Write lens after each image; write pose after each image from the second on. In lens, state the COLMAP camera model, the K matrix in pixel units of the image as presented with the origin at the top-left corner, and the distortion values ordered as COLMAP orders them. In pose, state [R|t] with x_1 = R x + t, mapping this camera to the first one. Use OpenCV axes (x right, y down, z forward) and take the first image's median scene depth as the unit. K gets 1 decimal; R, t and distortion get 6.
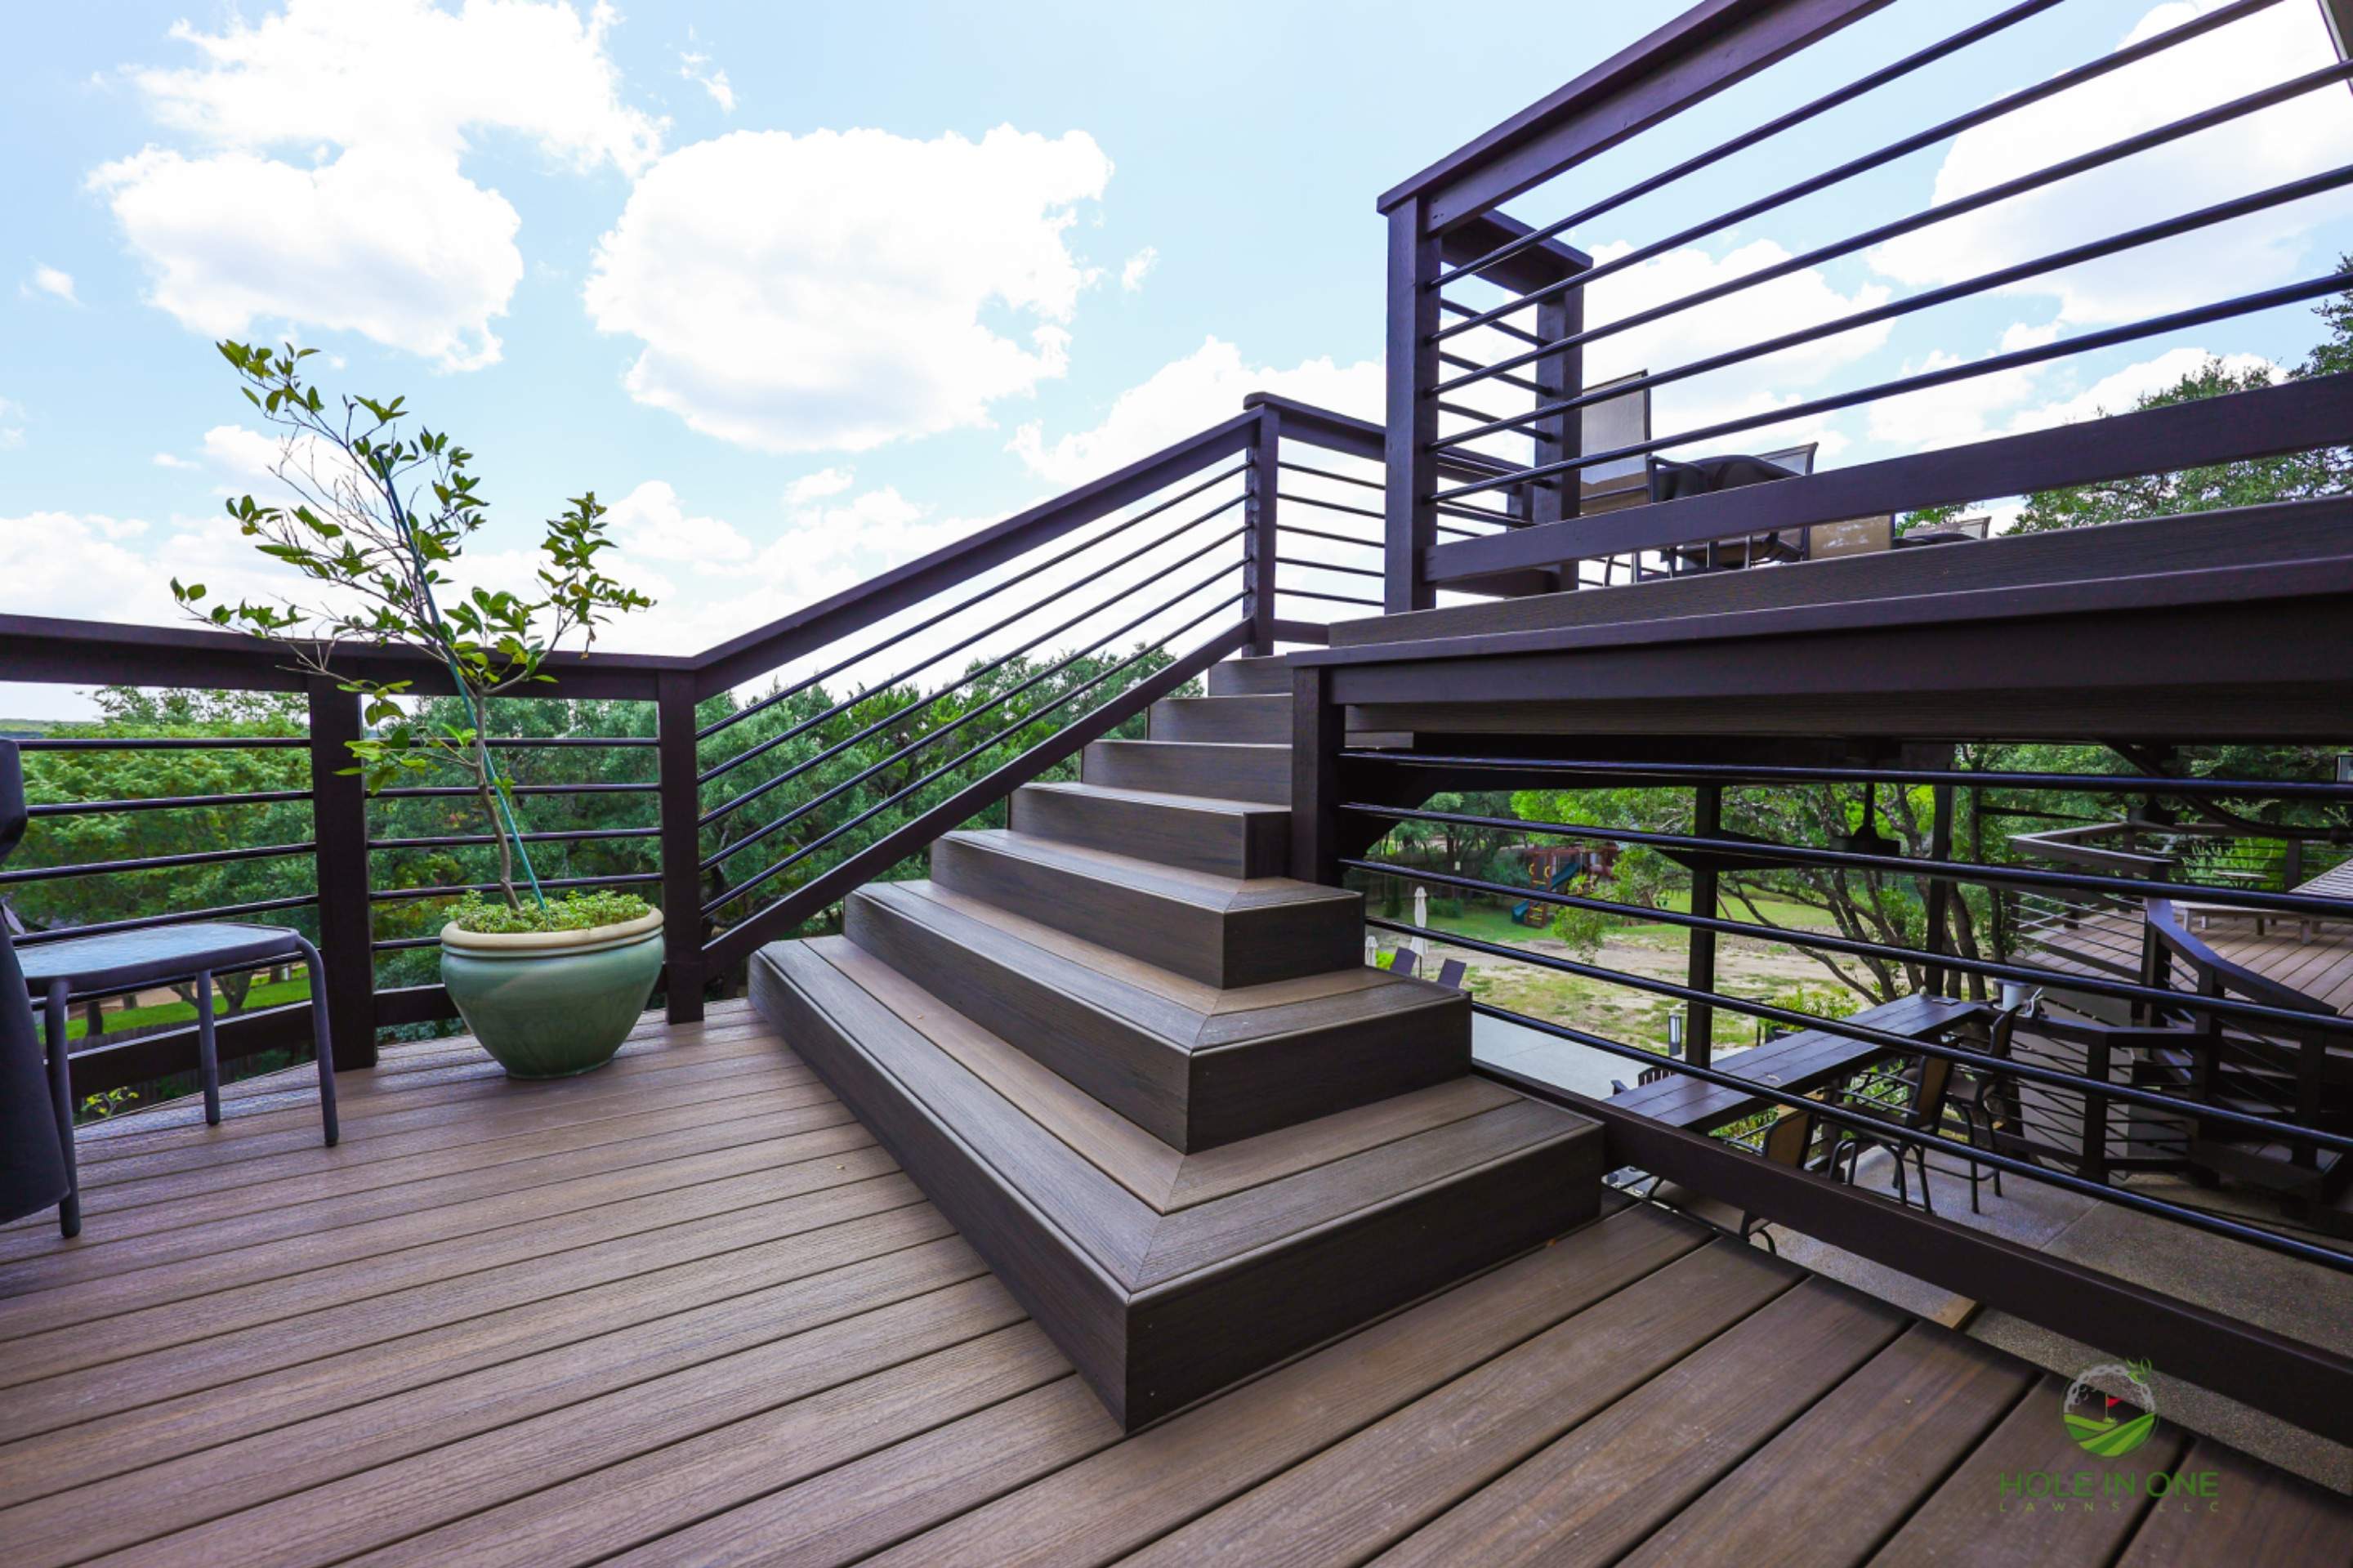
lens RADIAL K [[980.8, 0, 1165.1], [0, 980.8, 789.3], [0, 0, 1]] dist [0.001081, -0.000058]
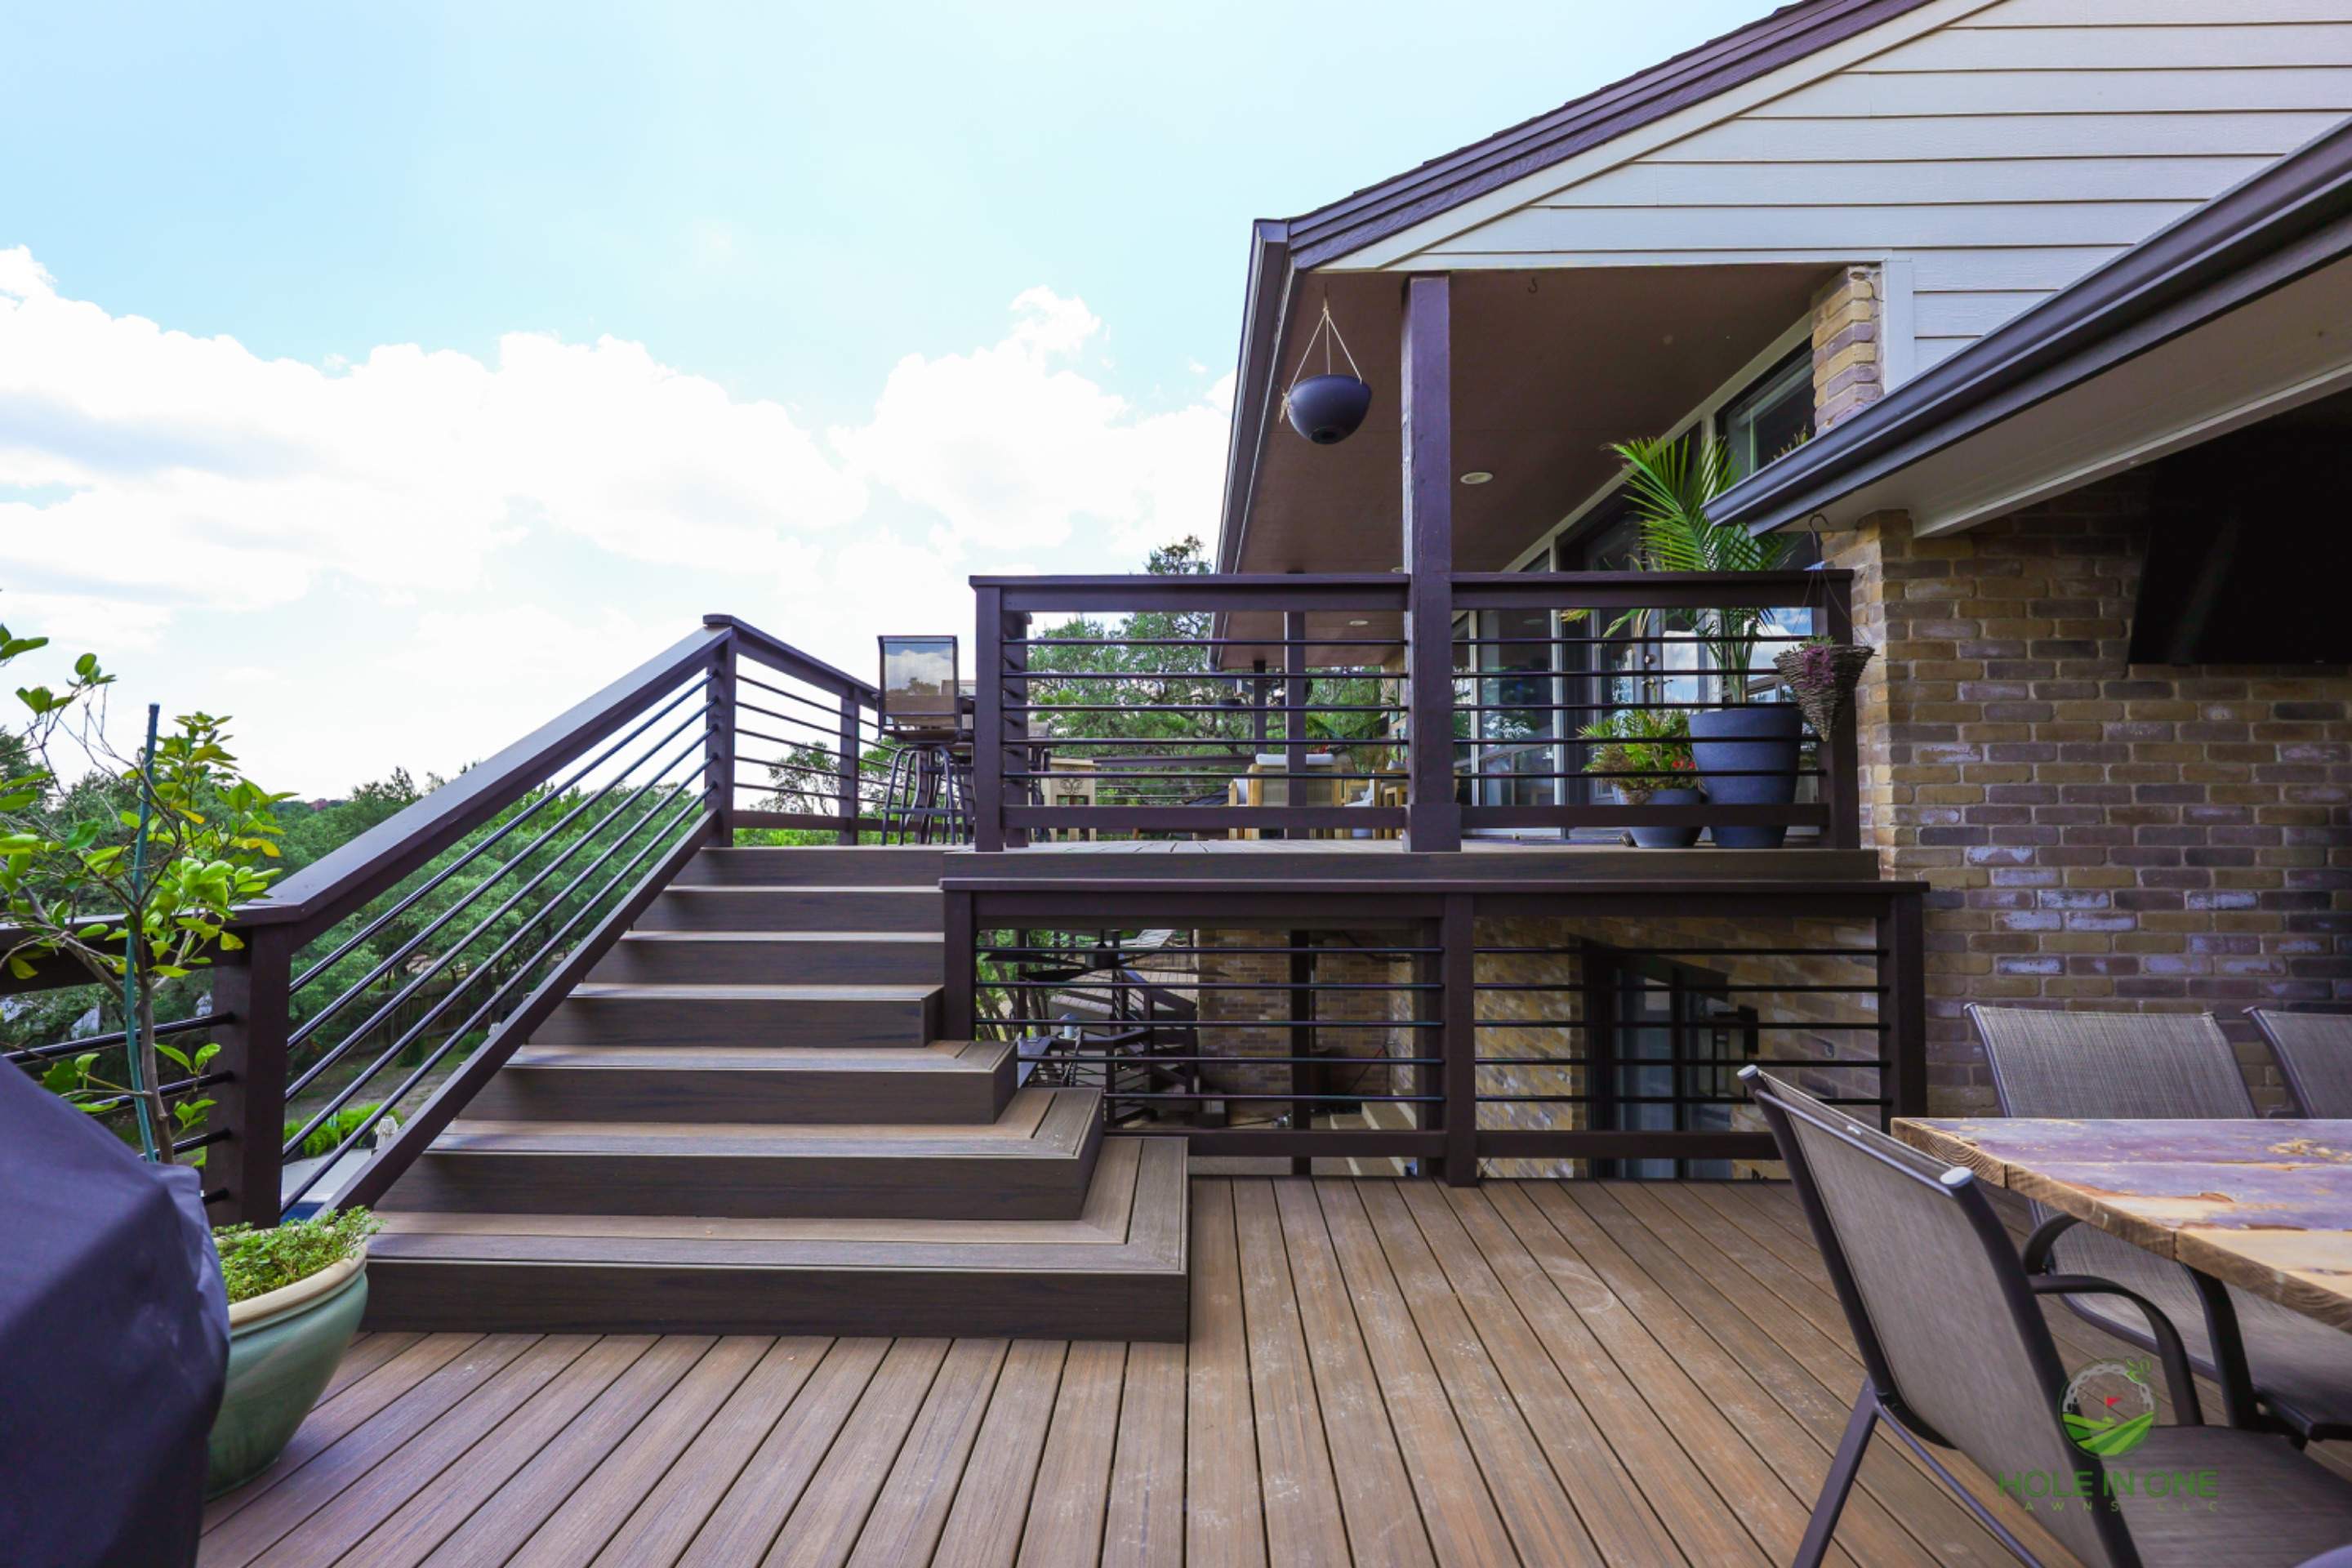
lens RADIAL K [[952.8, 0, 1173.9], [0, 952.8, 791.1], [0, 0, 1]] dist [0.000495, -0.000083]
pose [[0.573089, 0.027347, 0.819037, -0.630202], [0.047677, 0.996638, -0.066637, -0.122445], [-0.818105, 0.077238, 0.569858, -0.061324]]
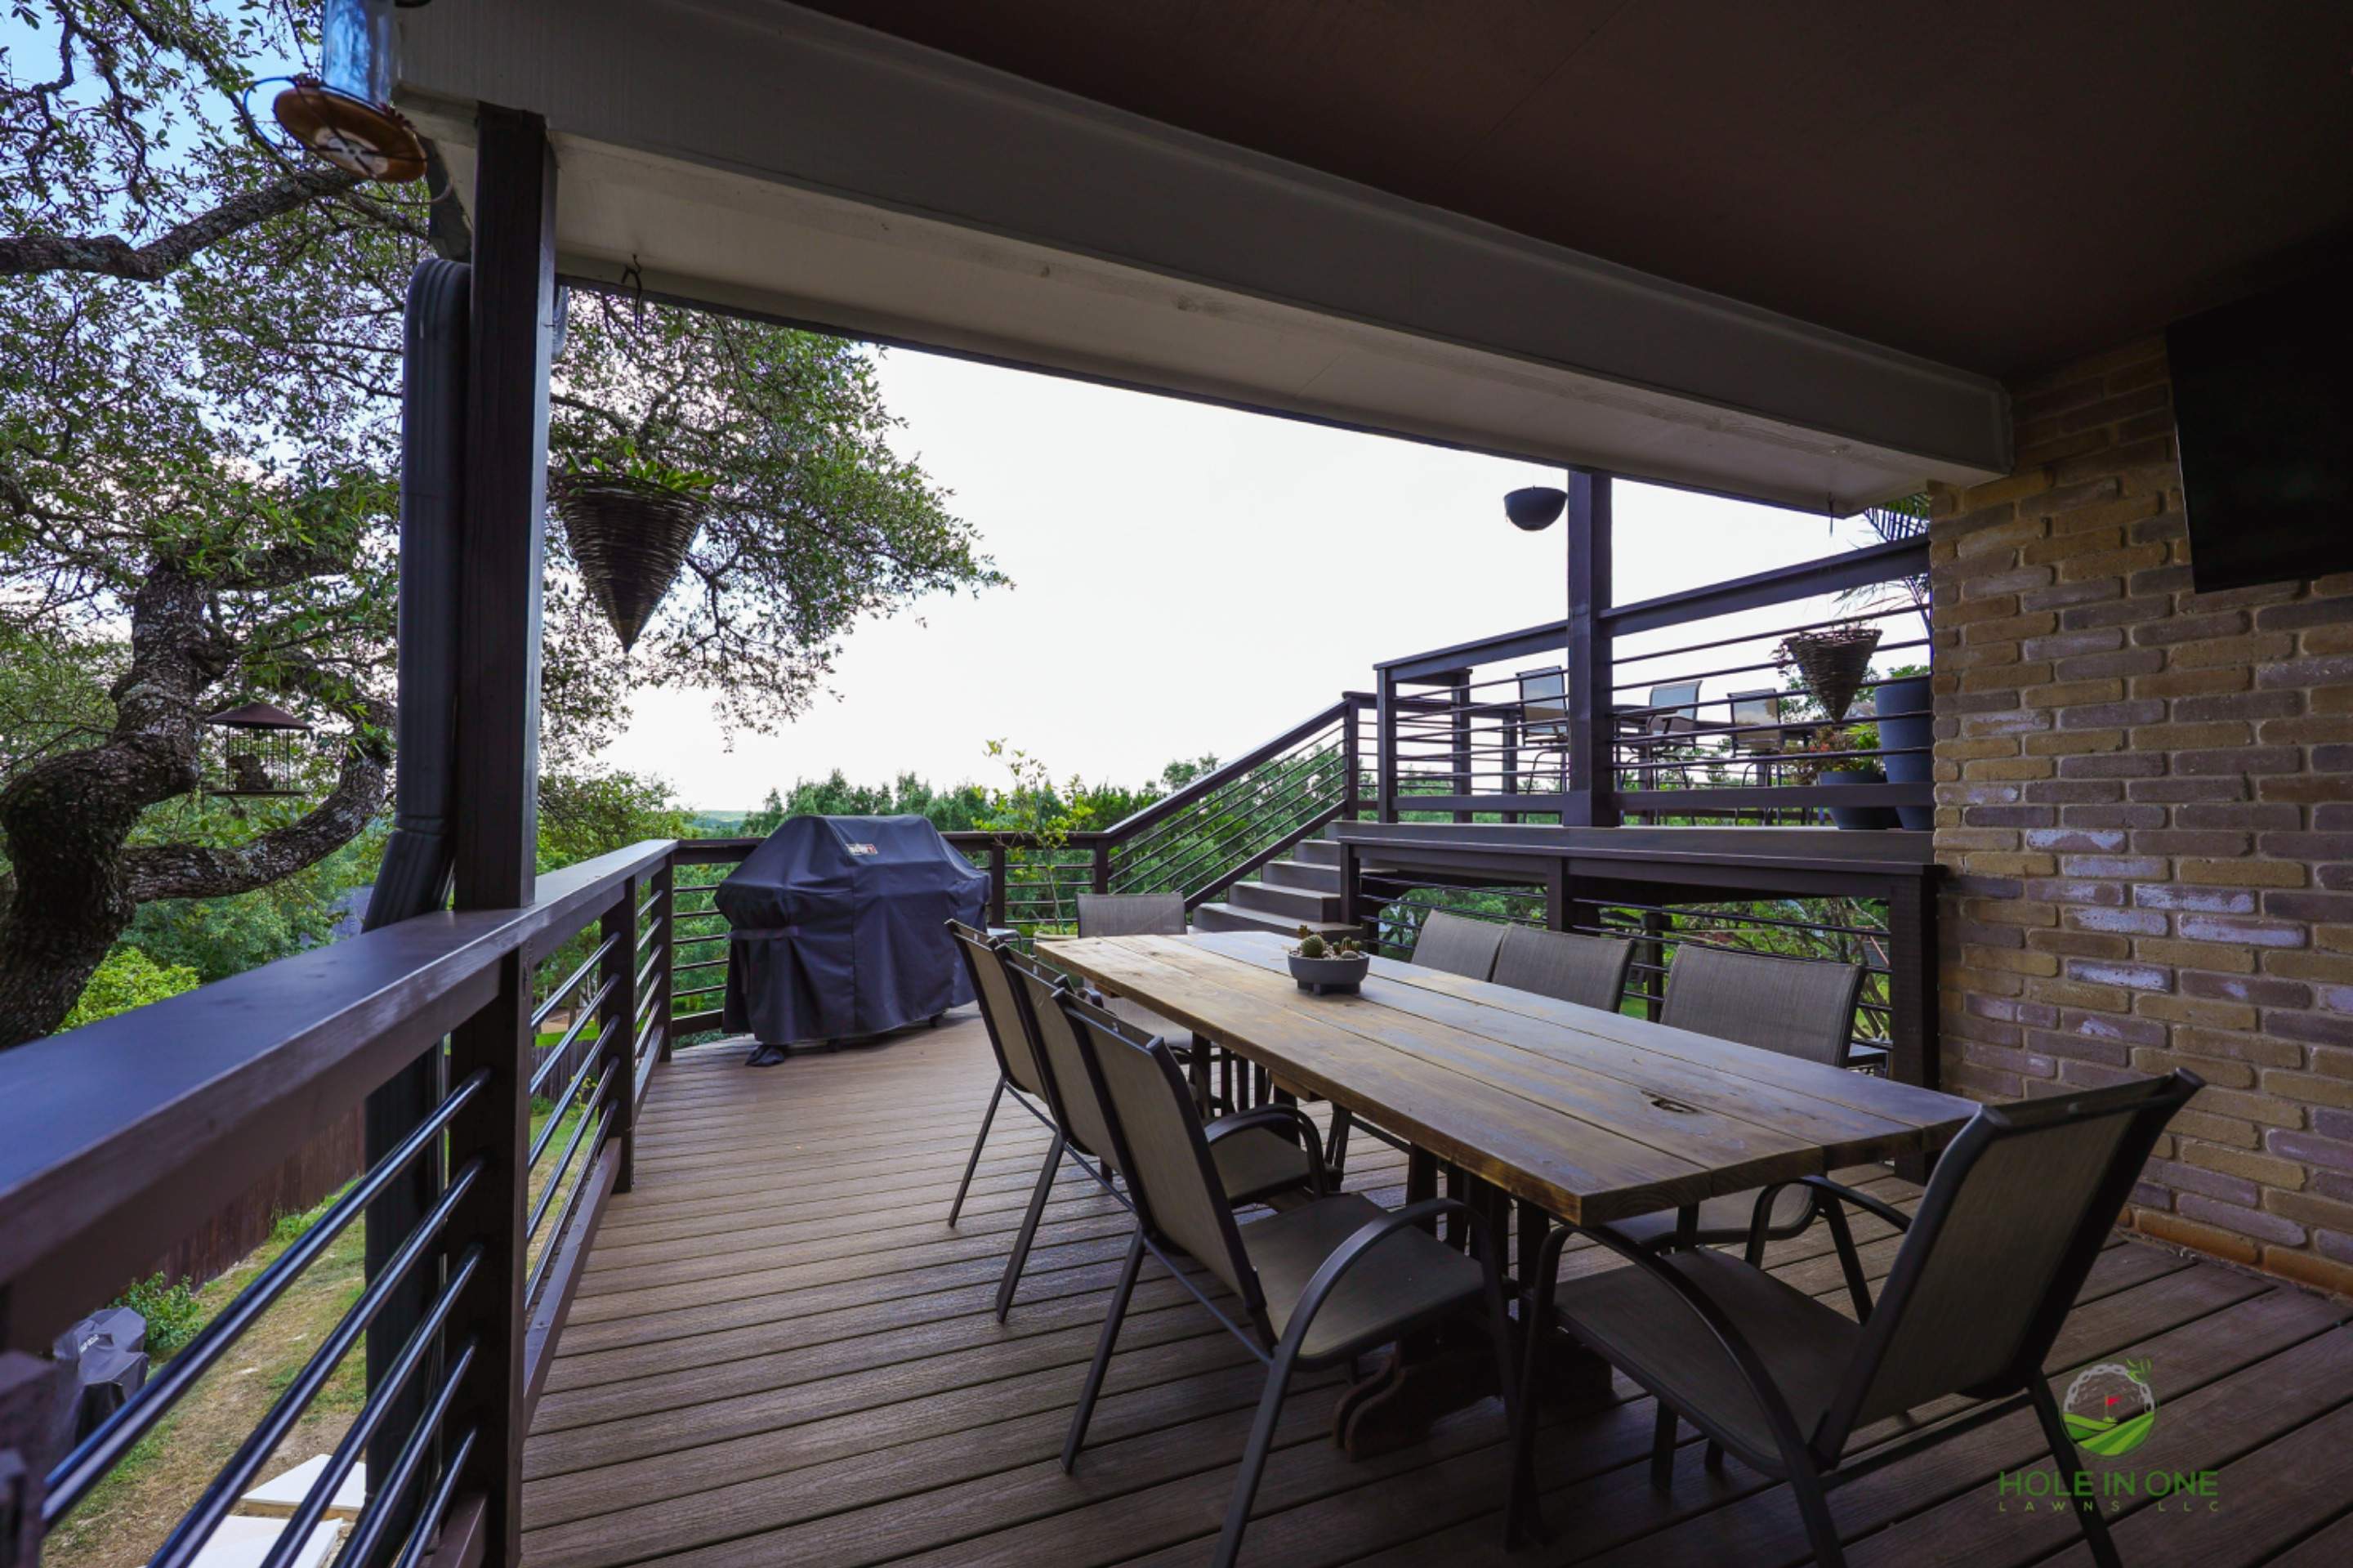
lens RADIAL K [[975.5, 0, 1166.9], [0, 975.5, 786.3], [0, 0, 1]] dist [-0.001881, 0.000425]
pose [[0.982760, -0.004097, -0.184842, 0.120282], [-0.011628, 0.996406, -0.083907, -0.039207], [0.184522, 0.084610, 0.979180, -1.290037]]
